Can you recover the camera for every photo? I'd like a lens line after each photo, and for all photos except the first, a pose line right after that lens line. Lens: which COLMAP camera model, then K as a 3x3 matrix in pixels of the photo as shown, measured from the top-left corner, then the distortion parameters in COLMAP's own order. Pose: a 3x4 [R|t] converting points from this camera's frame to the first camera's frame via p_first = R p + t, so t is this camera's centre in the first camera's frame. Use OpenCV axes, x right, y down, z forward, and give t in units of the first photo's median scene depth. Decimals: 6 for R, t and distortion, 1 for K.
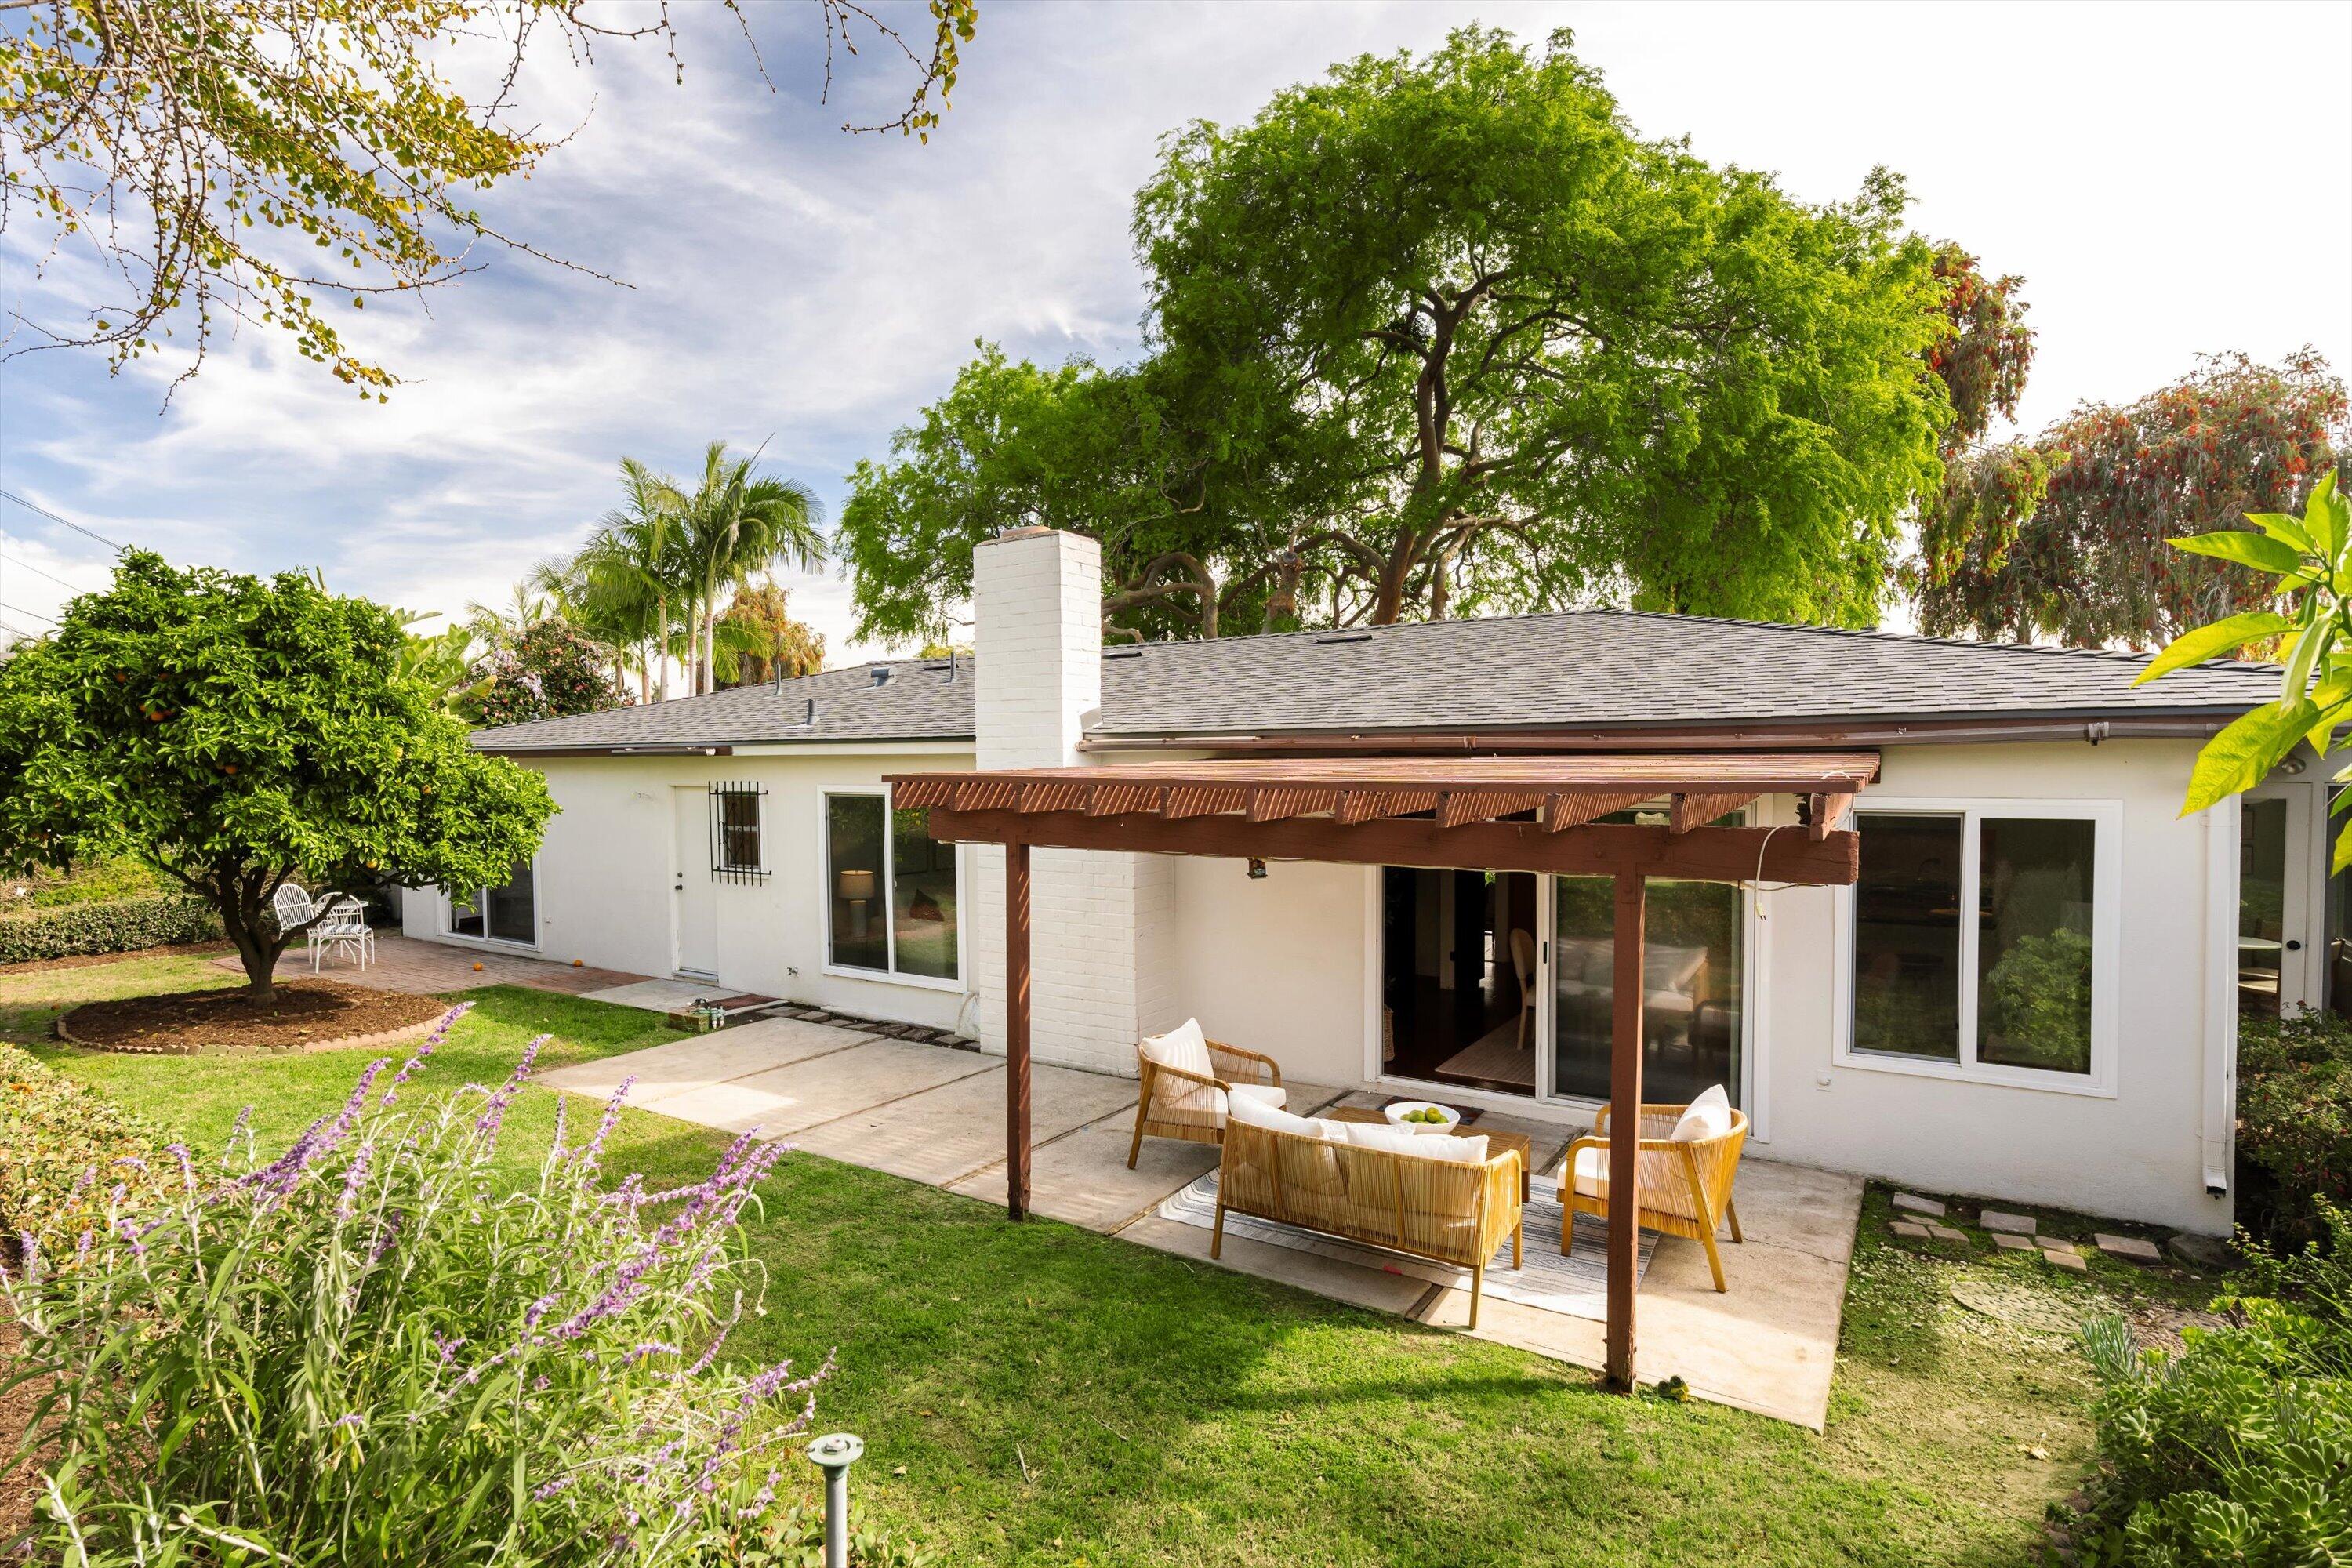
lens RADIAL K [[1154.0, 0, 1176.0], [0, 1154.0, 784.0], [0, 0, 1]] dist [-0.002629, -0.000002]
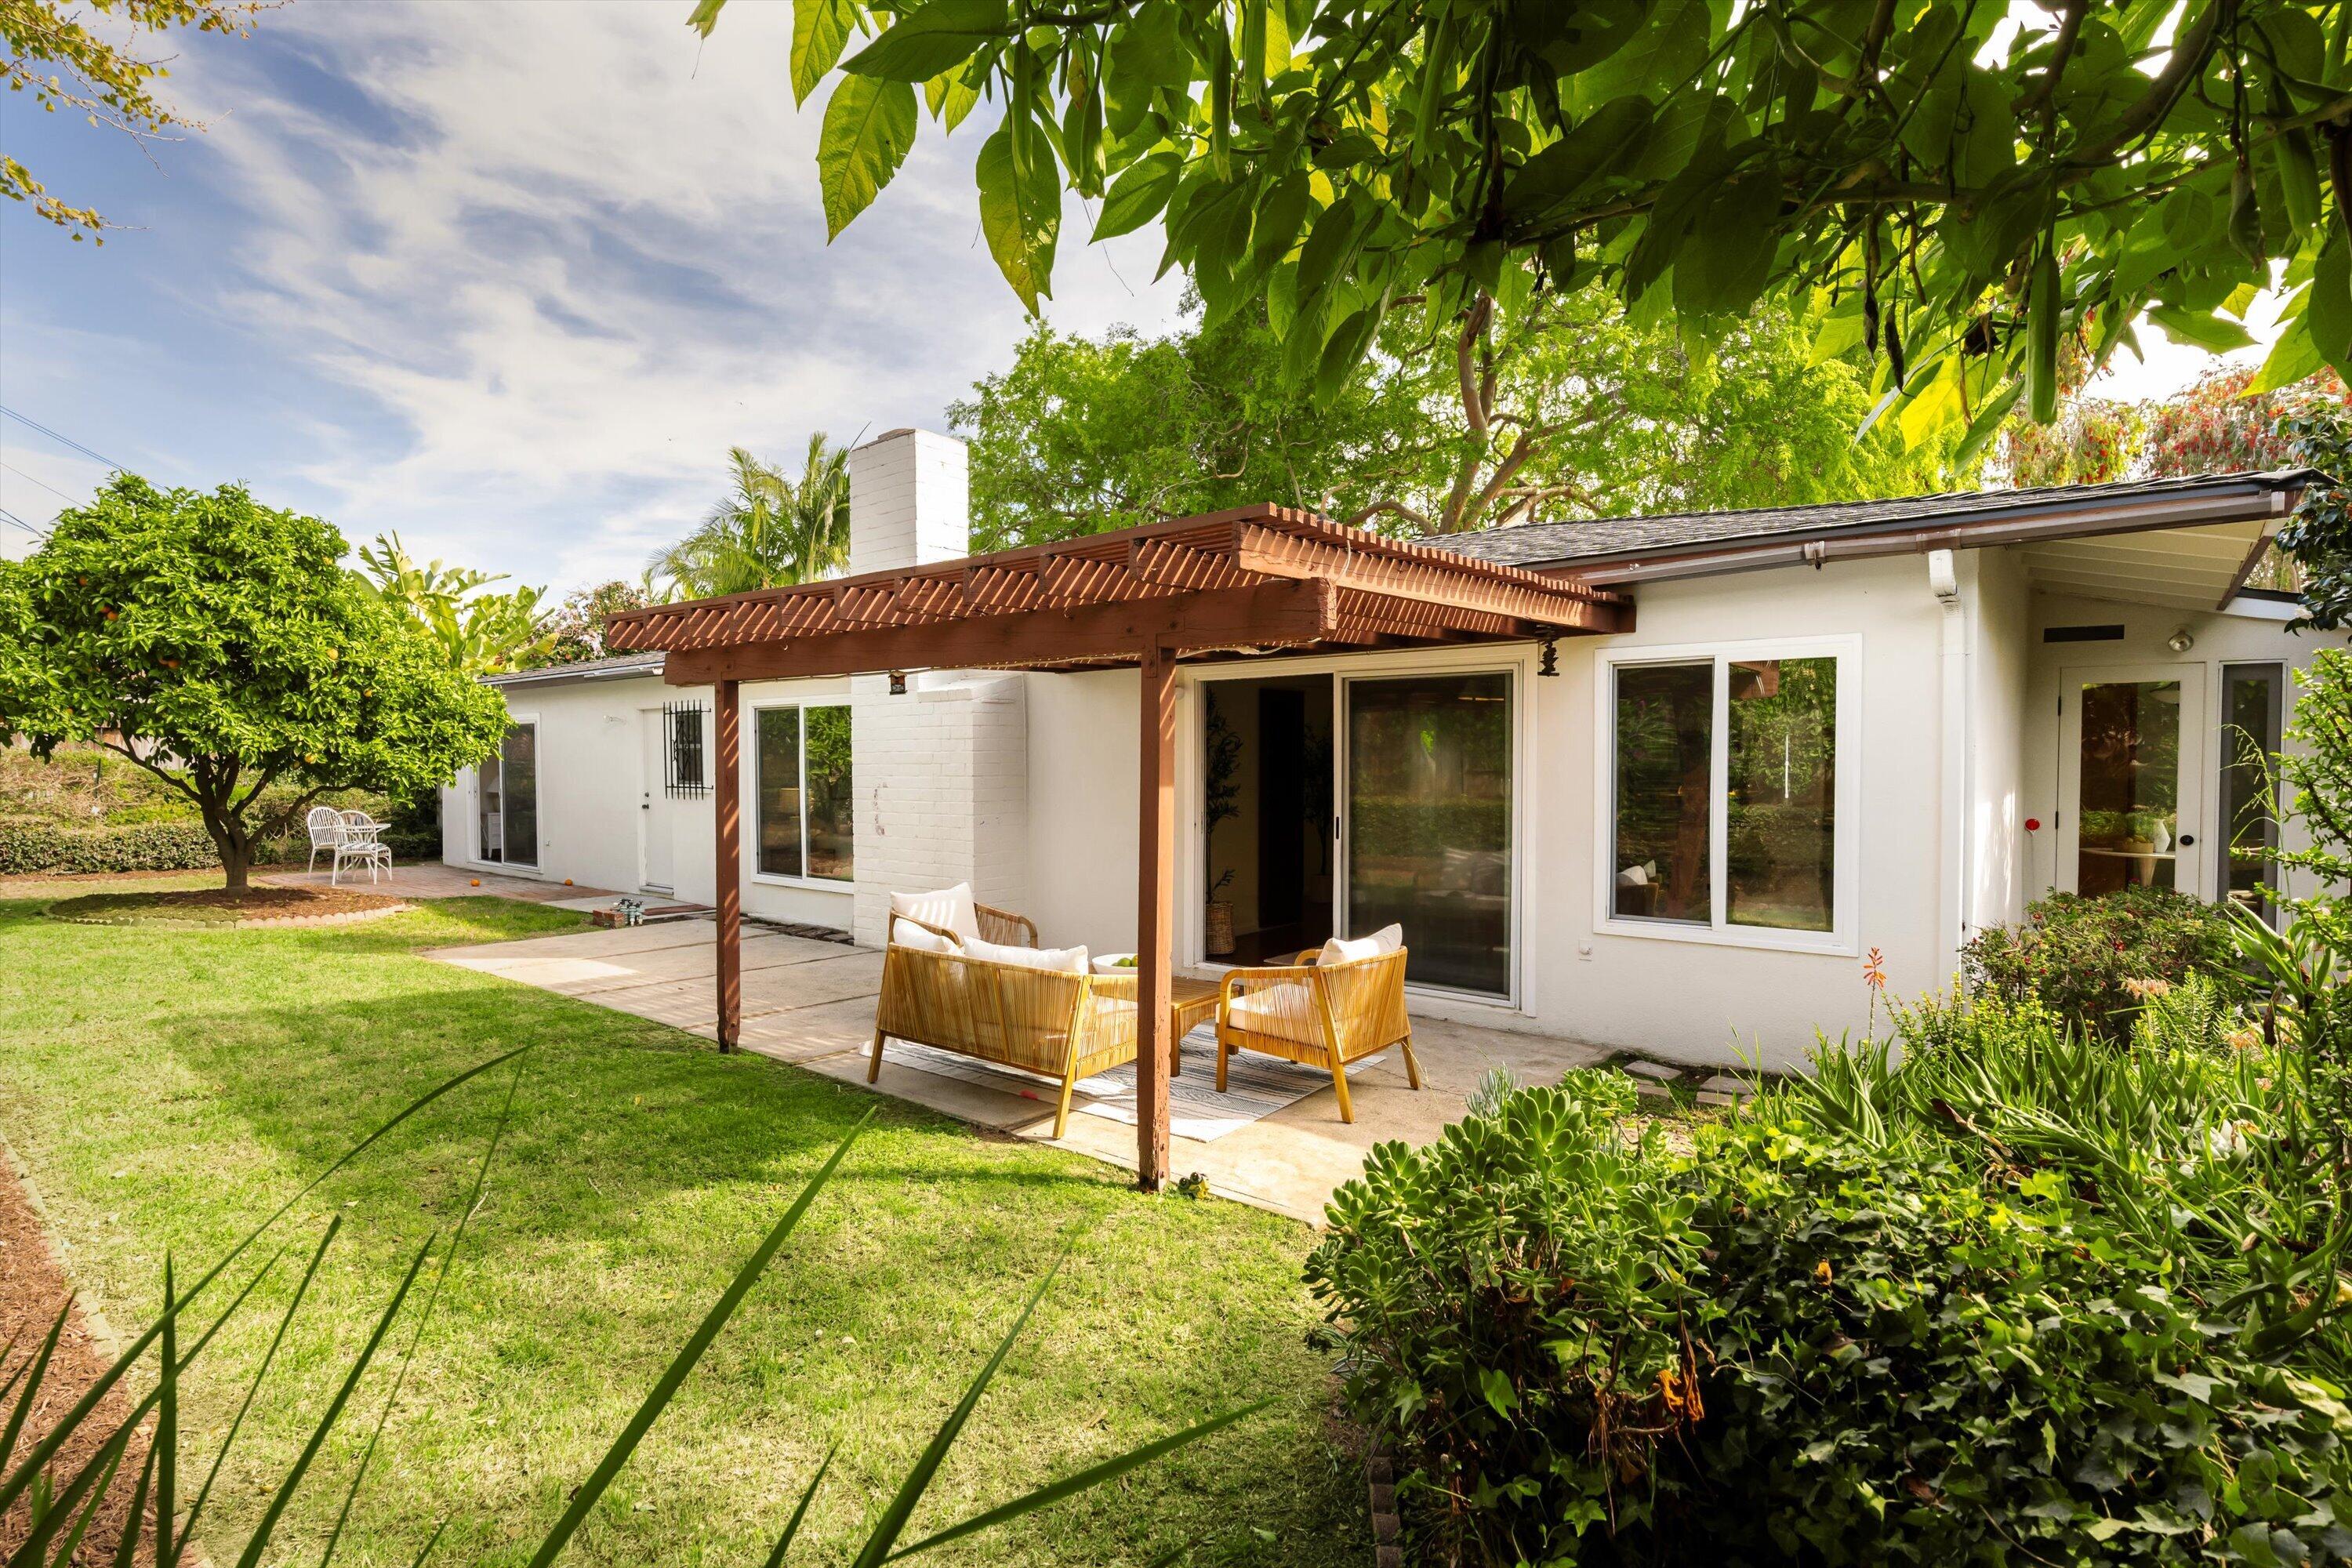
lens RADIAL K [[1129.9, 0, 1180.2], [0, 1129.9, 764.8], [0, 0, 1]] dist [-0.002491, -0.000216]
pose [[0.995880, 0.007525, -0.090368, 0.221090], [-0.008005, 0.999956, -0.004942, 0.079456], [0.090327, 0.005645, 0.995896, 0.028308]]
